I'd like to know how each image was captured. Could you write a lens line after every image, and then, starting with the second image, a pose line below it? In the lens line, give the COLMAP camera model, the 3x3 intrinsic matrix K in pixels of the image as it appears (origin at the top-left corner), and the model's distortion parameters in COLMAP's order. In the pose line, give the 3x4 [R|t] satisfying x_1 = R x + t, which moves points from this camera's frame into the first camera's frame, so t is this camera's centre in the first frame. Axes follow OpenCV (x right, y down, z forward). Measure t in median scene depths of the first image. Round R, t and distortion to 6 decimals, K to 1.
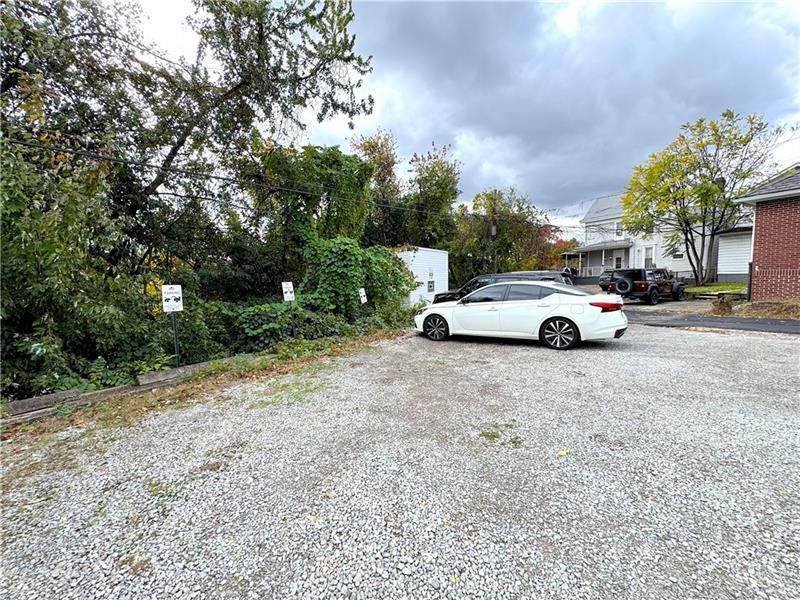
lens RADIAL K [[317.9, 0, 400.1], [0, 317.9, 298.3], [0, 0, 1]] dist [-0.004464, 0.000055]
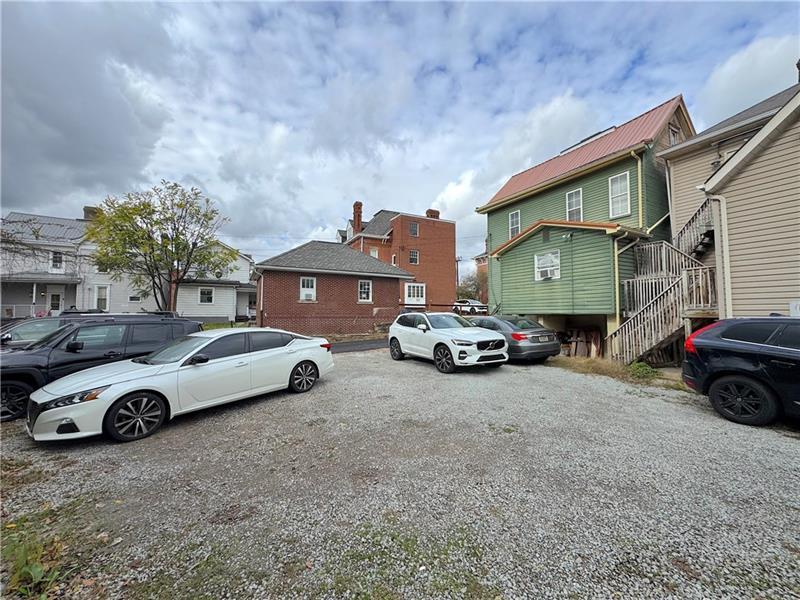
lens RADIAL K [[317.9, 0, 399.6], [0, 317.9, 300.0], [0, 0, 1]] dist [-0.004464, 0.000055]
pose [[0.027346, 0.056314, 0.998039, -0.471511], [0.065349, 0.996175, -0.057999, -0.051779], [-0.997488, 0.066807, 0.023561, 0.526077]]
